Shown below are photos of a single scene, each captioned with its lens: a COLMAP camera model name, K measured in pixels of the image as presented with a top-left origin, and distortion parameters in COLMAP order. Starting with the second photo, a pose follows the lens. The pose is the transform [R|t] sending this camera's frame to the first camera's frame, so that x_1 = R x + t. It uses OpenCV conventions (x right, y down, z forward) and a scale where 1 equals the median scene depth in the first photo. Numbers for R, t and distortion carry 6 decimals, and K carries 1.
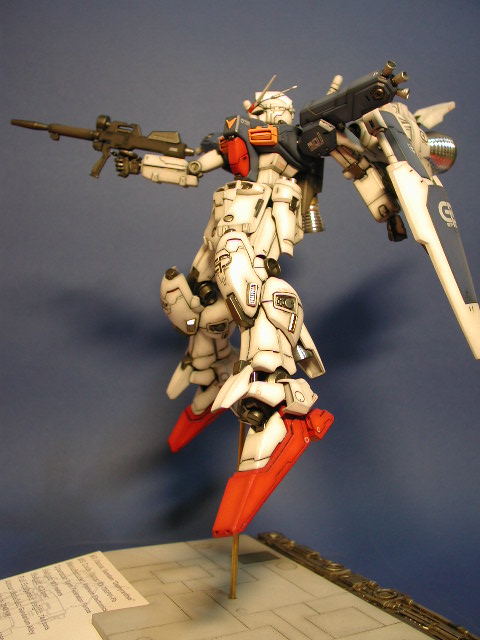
lens RADIAL K [[651.0, 0, 237.0], [0, 651.0, 322.5], [0, 0, 1]] dist [-0.180868, 0.145319]
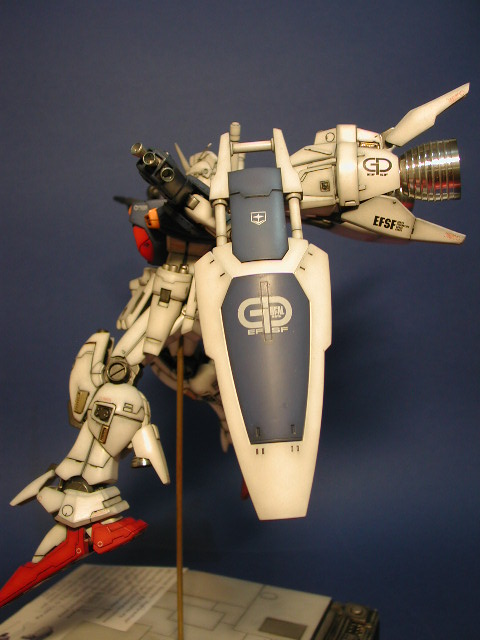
lens RADIAL K [[651.0, 0, 237.0], [0, 651.0, 322.5], [0, 0, 1]] dist [-0.180868, 0.145319]
pose [[0.613008, 0.047601, -0.788642, 0.860141], [0.048256, 0.994064, 0.097508, -0.224332], [0.788602, -0.097830, 0.607072, 0.498411]]
